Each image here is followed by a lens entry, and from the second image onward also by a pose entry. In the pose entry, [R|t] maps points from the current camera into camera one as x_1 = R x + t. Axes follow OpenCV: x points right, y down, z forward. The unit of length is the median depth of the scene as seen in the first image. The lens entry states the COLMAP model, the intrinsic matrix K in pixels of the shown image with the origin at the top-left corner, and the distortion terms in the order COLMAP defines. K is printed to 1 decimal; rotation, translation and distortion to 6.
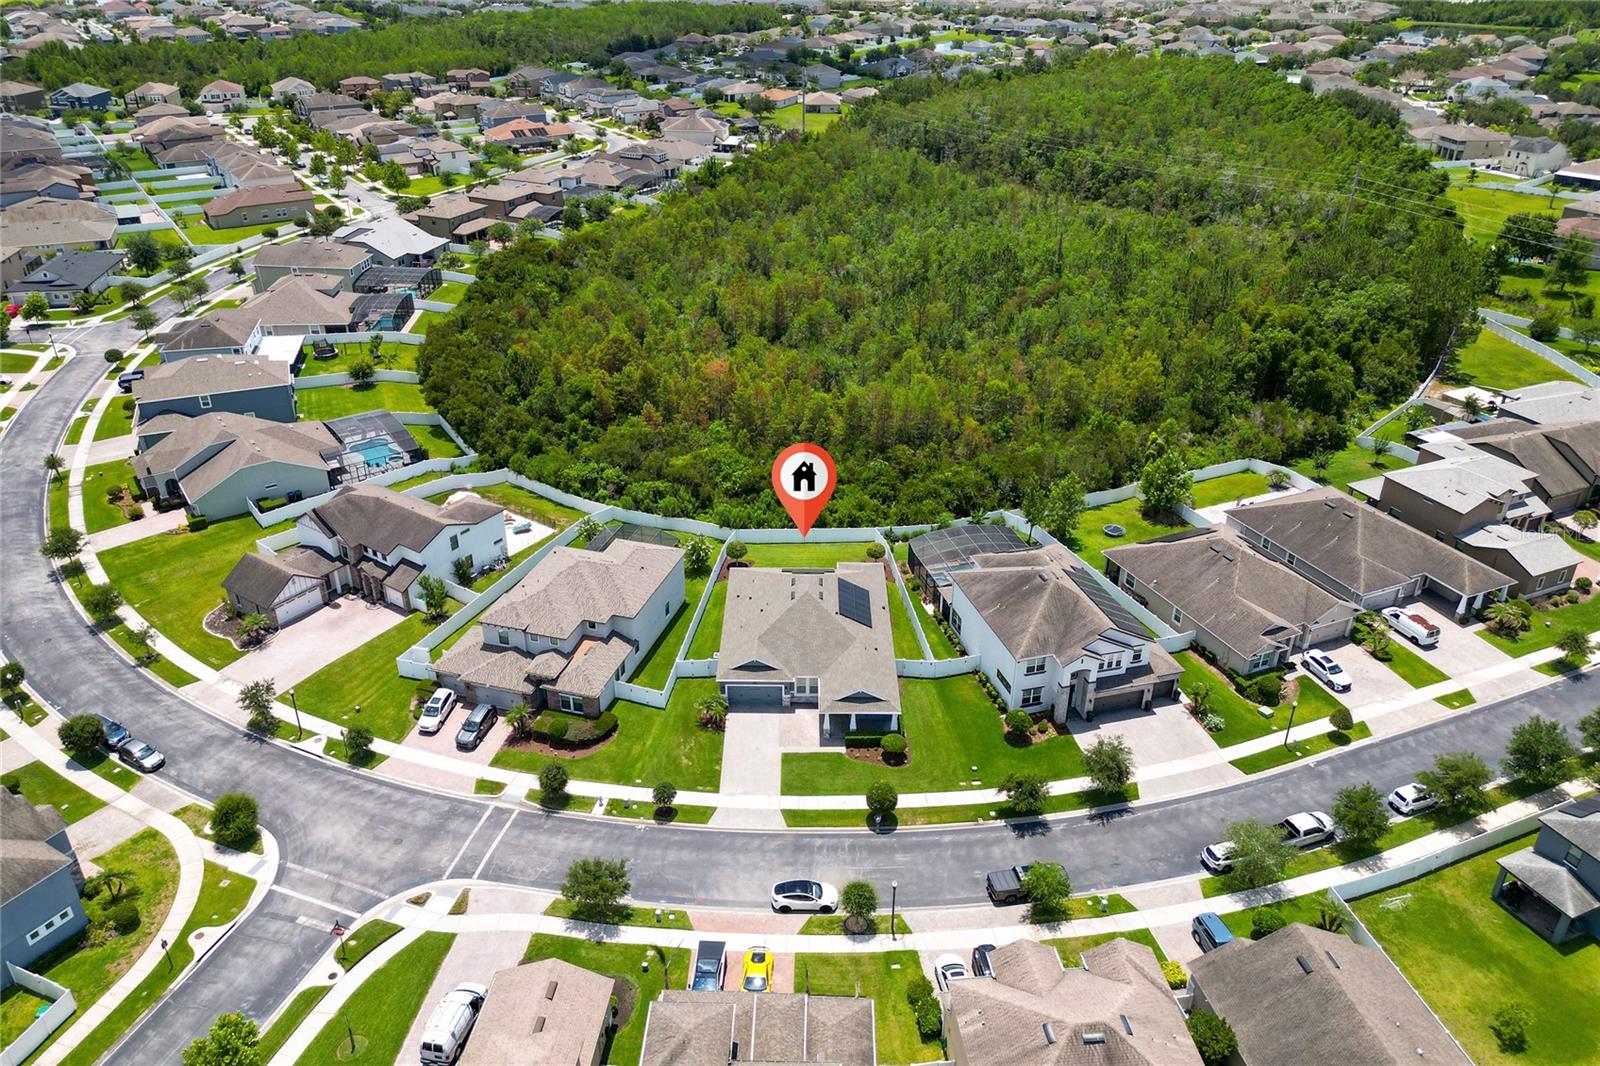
lens RADIAL K [[1125.2, 0, 800.1], [0, 1125.2, 505.7], [0, 0, 1]] dist [0.072772, -0.068467]
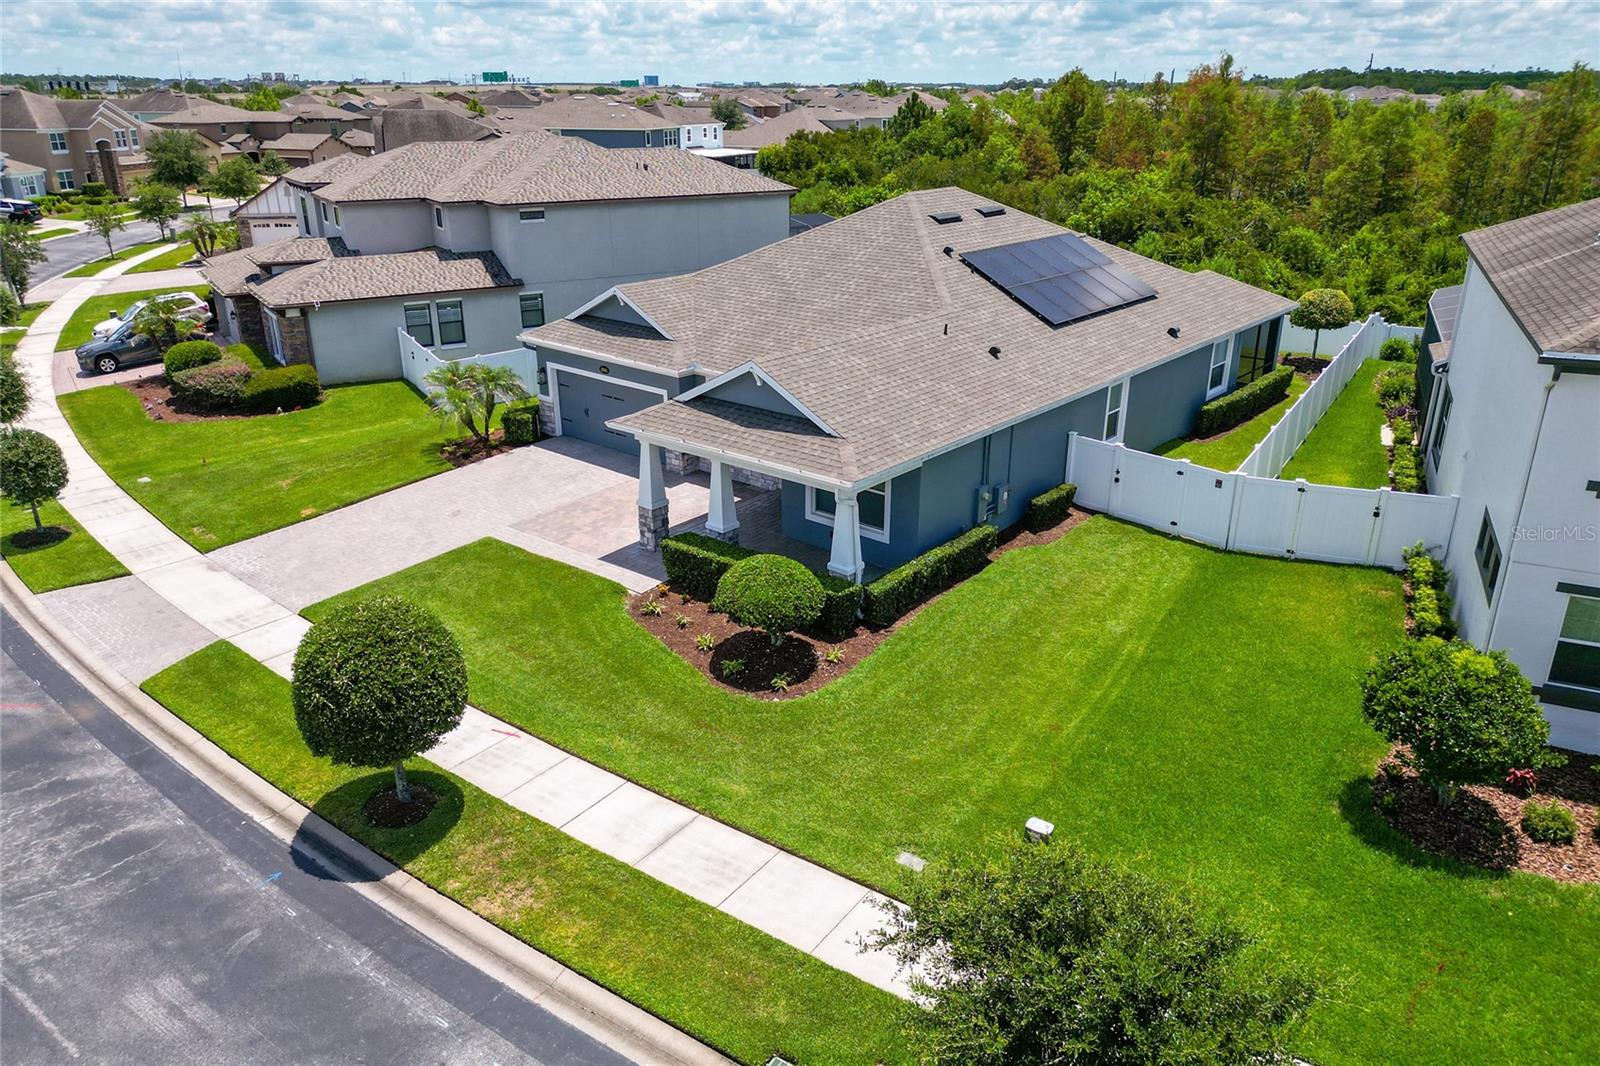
lens RADIAL K [[1125.2, 0, 794.6], [0, 1125.2, 534.9], [0, 0, 1]] dist [0.072772, -0.068467]
pose [[0.763030, 0.230004, -0.604056, 0.201368], [-0.296201, 0.955068, -0.010497, 0.183554], [0.574501, 0.186932, 0.796872, 0.754434]]
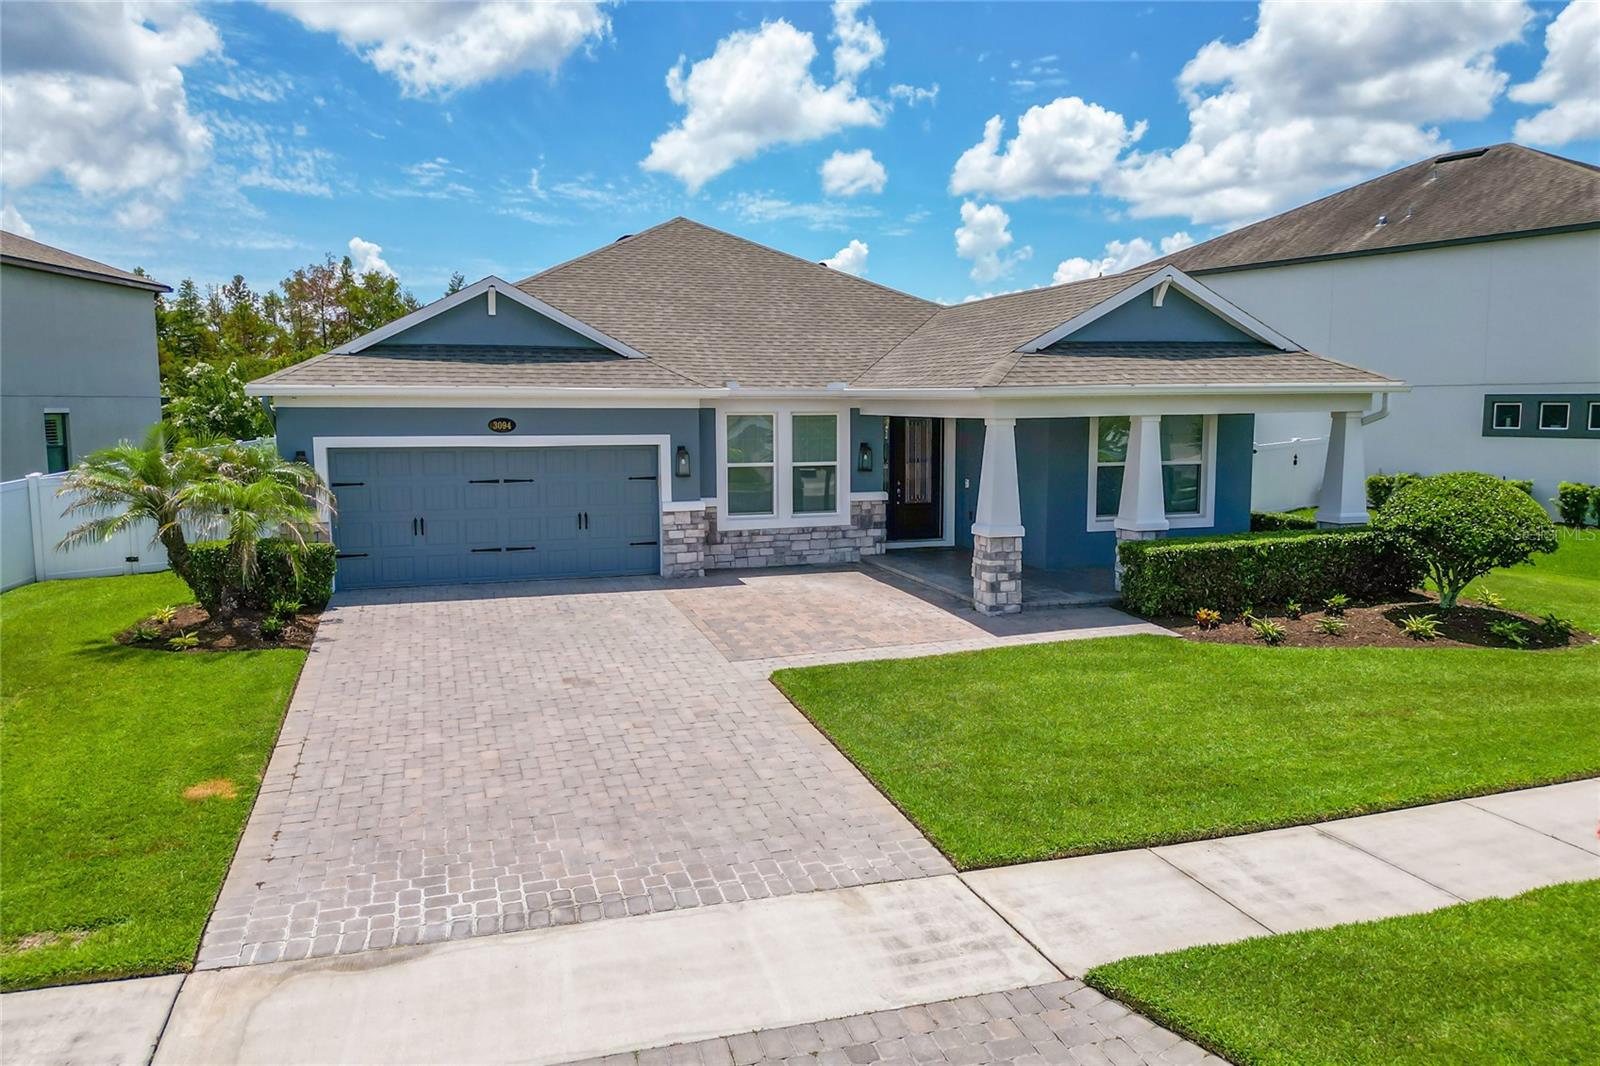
lens RADIAL K [[1125.2, 0, 799.8], [0, 1125.2, 535.4], [0, 0, 1]] dist [0.072772, -0.068467]
pose [[0.949567, -0.047439, 0.309956, -0.049428], [0.155843, 0.929160, -0.335223, 0.230229], [-0.272096, 0.366621, 0.889693, 0.810365]]
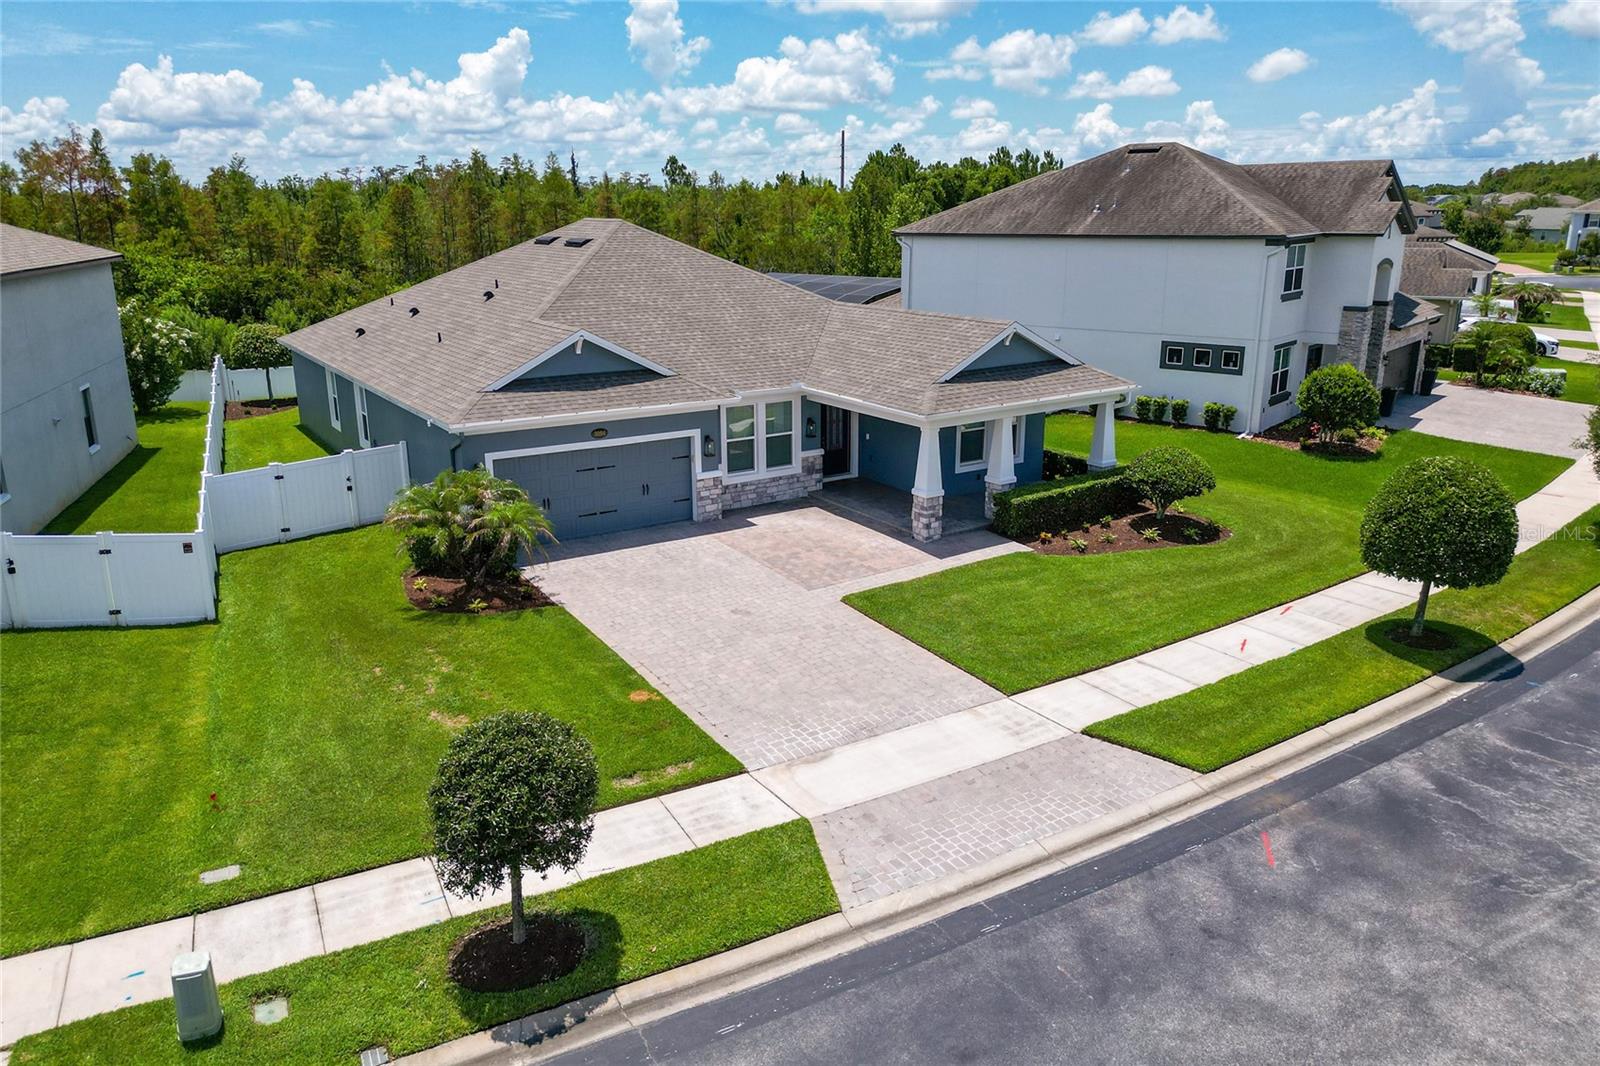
lens RADIAL K [[1125.2, 0, 798.2], [0, 1125.2, 515.8], [0, 0, 1]] dist [0.072772, -0.068467]
pose [[0.830162, -0.156831, 0.535010, -0.137657], [0.268600, 0.953416, -0.137299, 0.215262], [-0.488554, 0.257684, 0.833615, 0.742037]]
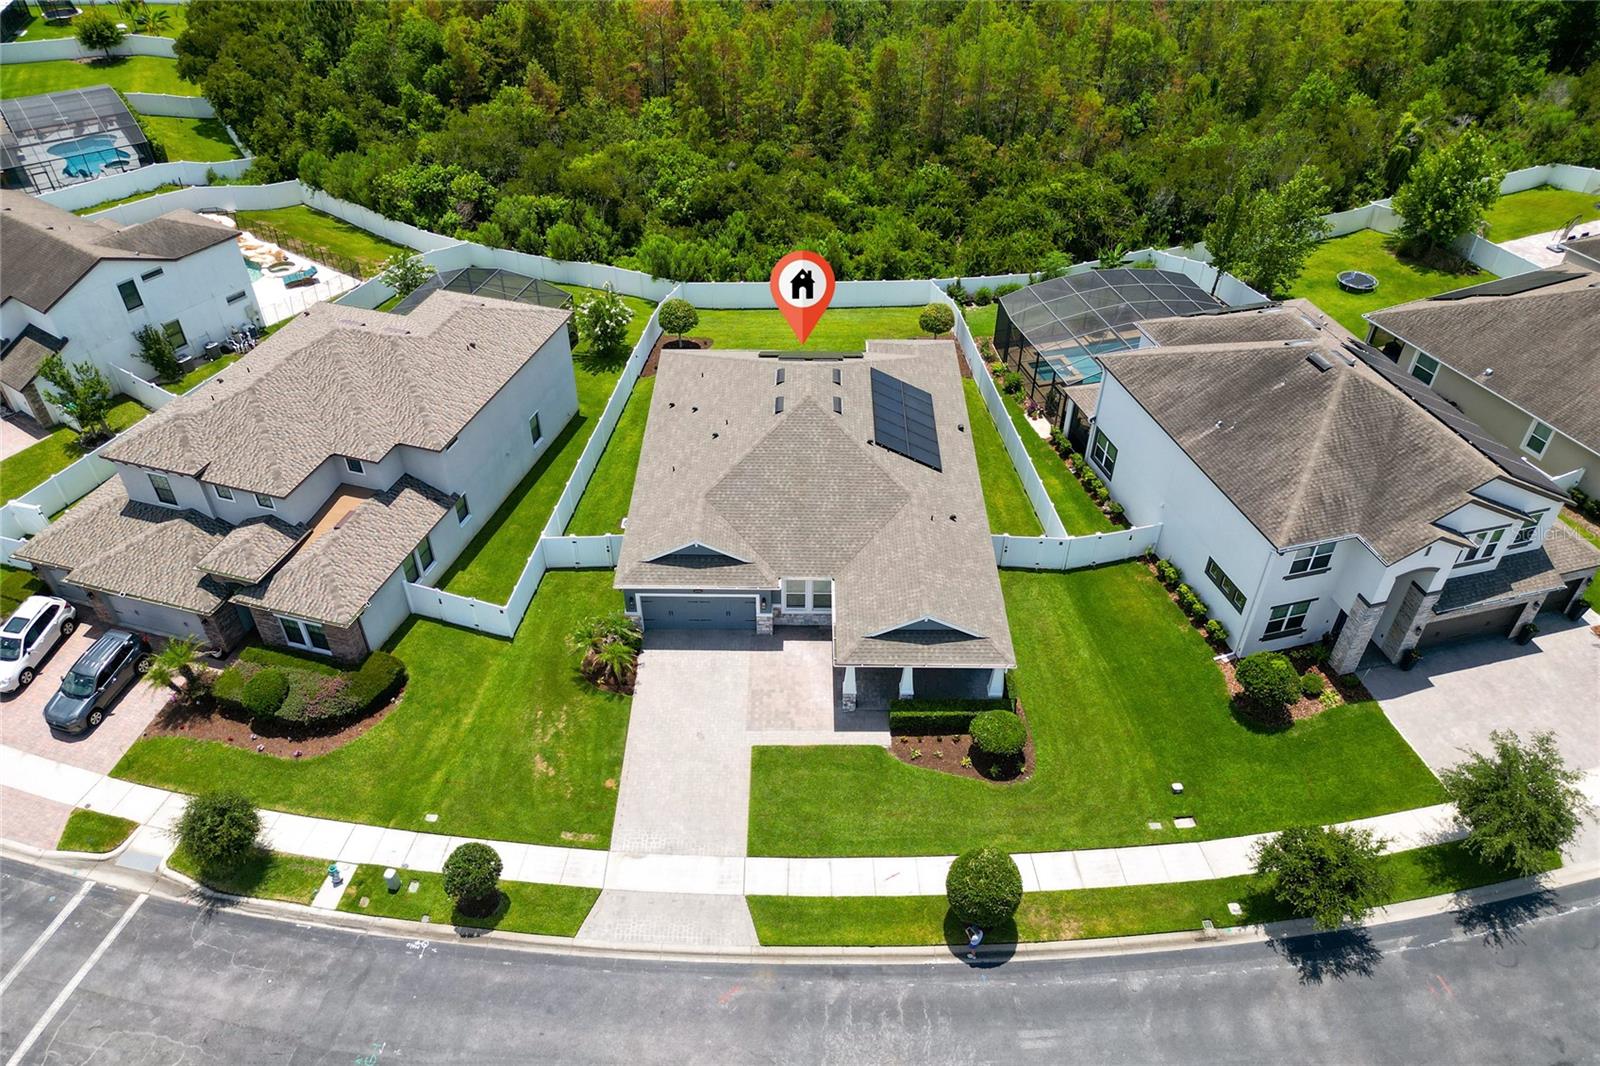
lens RADIAL K [[1125.2, 0, 800.0], [0, 1125.2, 547.4], [0, 0, 1]] dist [0.072772, -0.068467]
pose [[0.999996, 0.000926, -0.002662, 0.004009], [-0.000338, 0.977080, 0.212870, 0.037892], [0.002798, -0.212869, 0.977077, 0.523772]]
